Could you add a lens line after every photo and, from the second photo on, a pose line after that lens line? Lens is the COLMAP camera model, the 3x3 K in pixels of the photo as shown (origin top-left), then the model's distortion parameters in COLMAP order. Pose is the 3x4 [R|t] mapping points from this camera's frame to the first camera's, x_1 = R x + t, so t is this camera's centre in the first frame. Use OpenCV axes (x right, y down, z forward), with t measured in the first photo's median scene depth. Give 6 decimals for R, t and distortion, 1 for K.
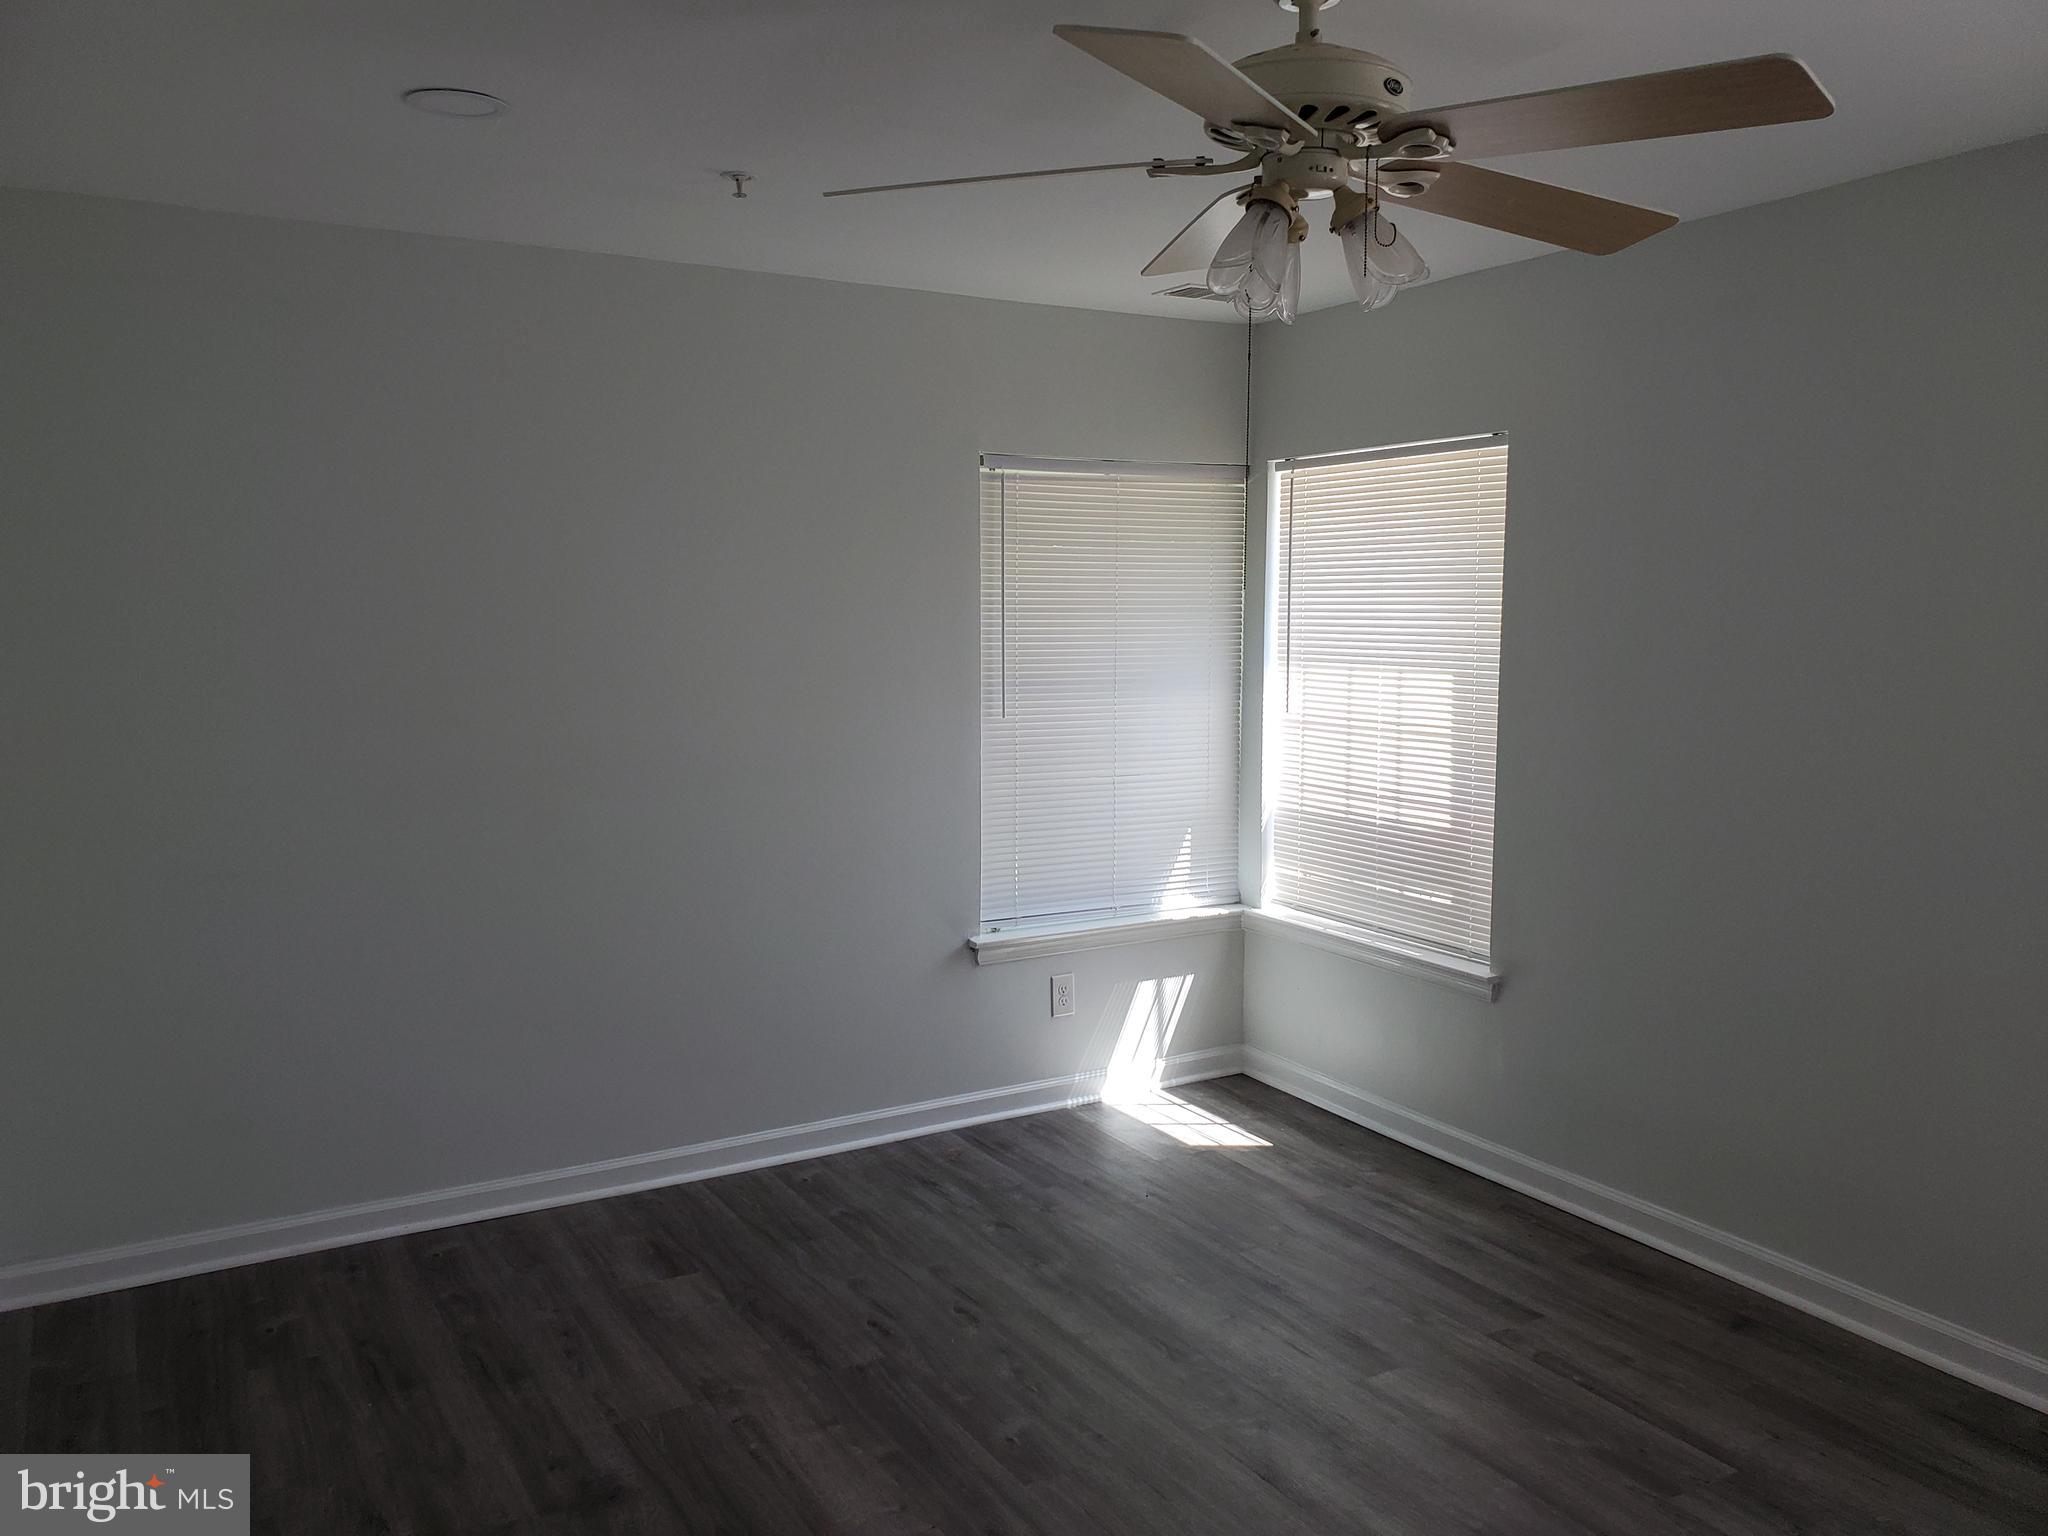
lens RADIAL K [[1595.8, 0, 1030.7], [0, 1595.8, 754.6], [0, 0, 1]] dist [0.038549, -0.033649]
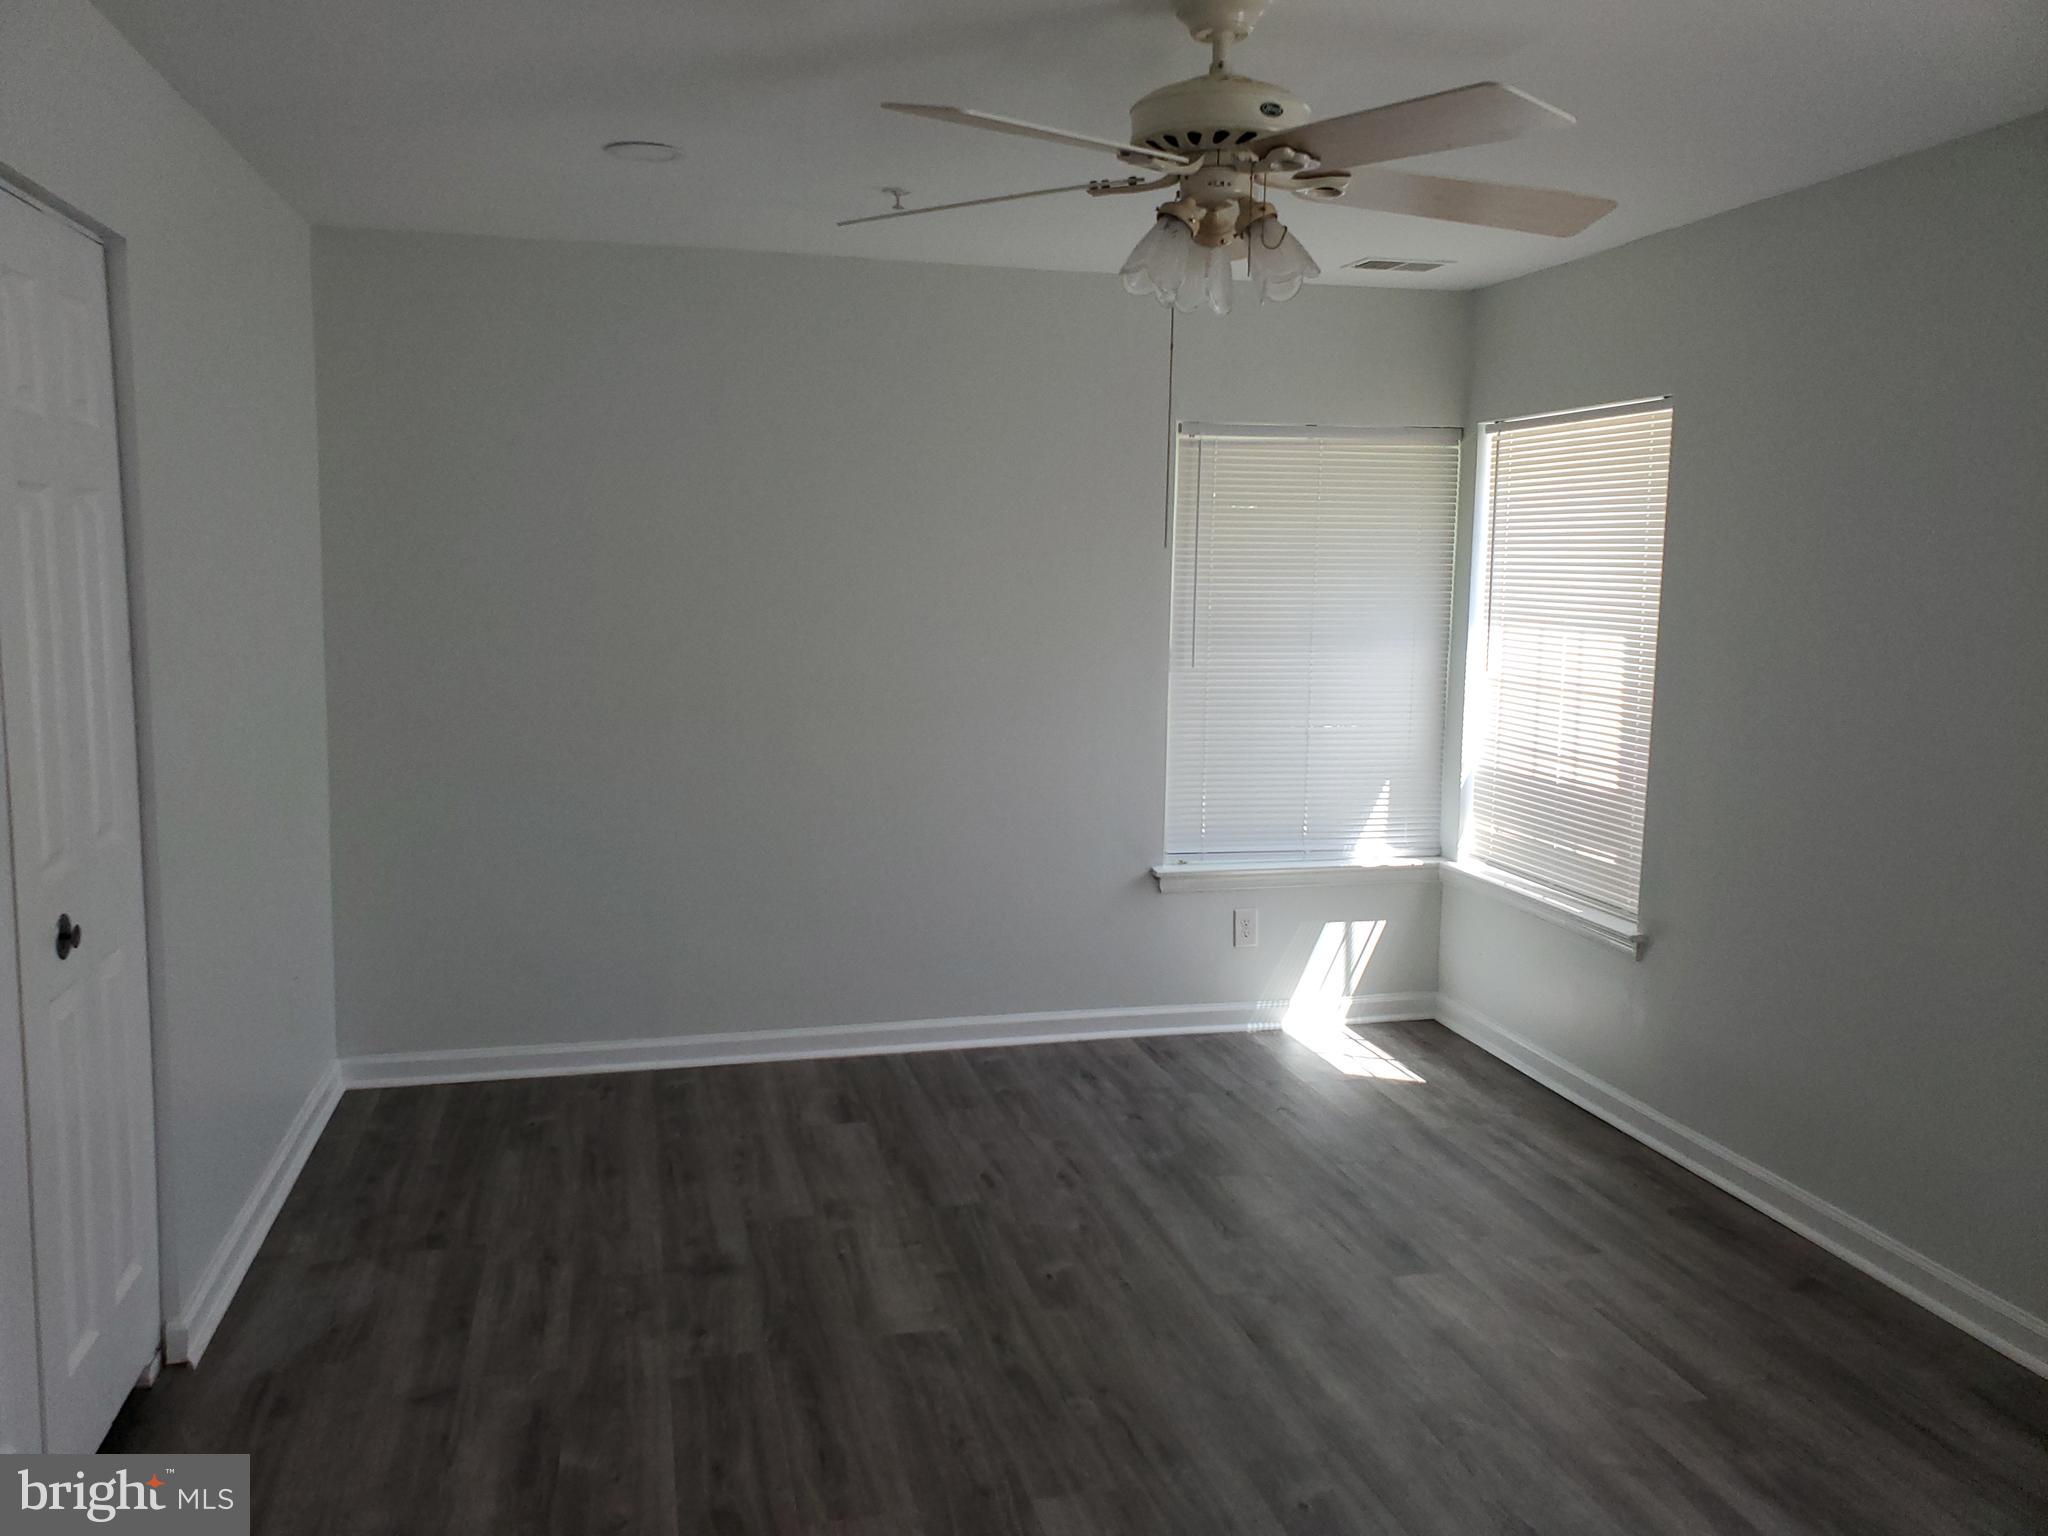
lens RADIAL K [[1595.8, 0, 1020.6], [0, 1595.8, 764.3], [0, 0, 1]] dist [0.038549, -0.033649]
pose [[0.957612, 0.048299, -0.283984, 0.203350], [-0.039450, 0.998544, 0.036804, 0.008757], [0.285348, -0.024041, 0.958122, -0.083552]]
